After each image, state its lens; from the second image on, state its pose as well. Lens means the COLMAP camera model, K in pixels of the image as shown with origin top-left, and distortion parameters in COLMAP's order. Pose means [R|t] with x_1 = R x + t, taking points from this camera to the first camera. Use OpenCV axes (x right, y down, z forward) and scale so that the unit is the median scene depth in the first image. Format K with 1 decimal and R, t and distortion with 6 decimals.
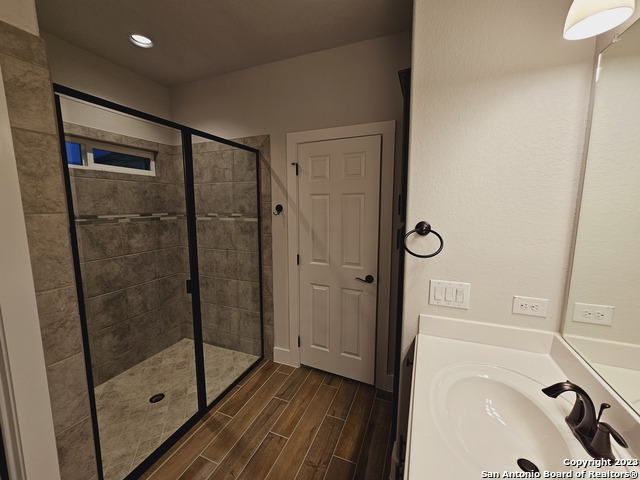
lens RADIAL K [[261.9, 0, 317.5], [0, 261.9, 238.6], [0, 0, 1]] dist [-0.003403, -0.000299]
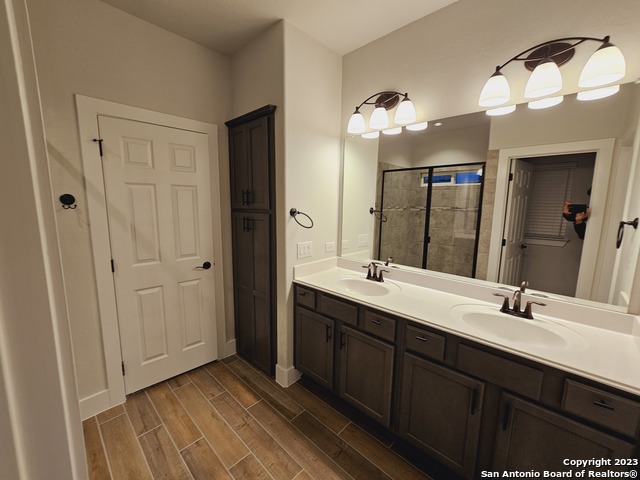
lens RADIAL K [[254.1, 0, 321.0], [0, 254.1, 236.8], [0, 0, 1]] dist [-0.000867, 0.000031]
pose [[0.372796, -0.123030, 0.919721, -0.563693], [0.106880, 0.990268, 0.089145, -0.006732], [-0.921738, 0.065067, 0.382317, 0.144649]]
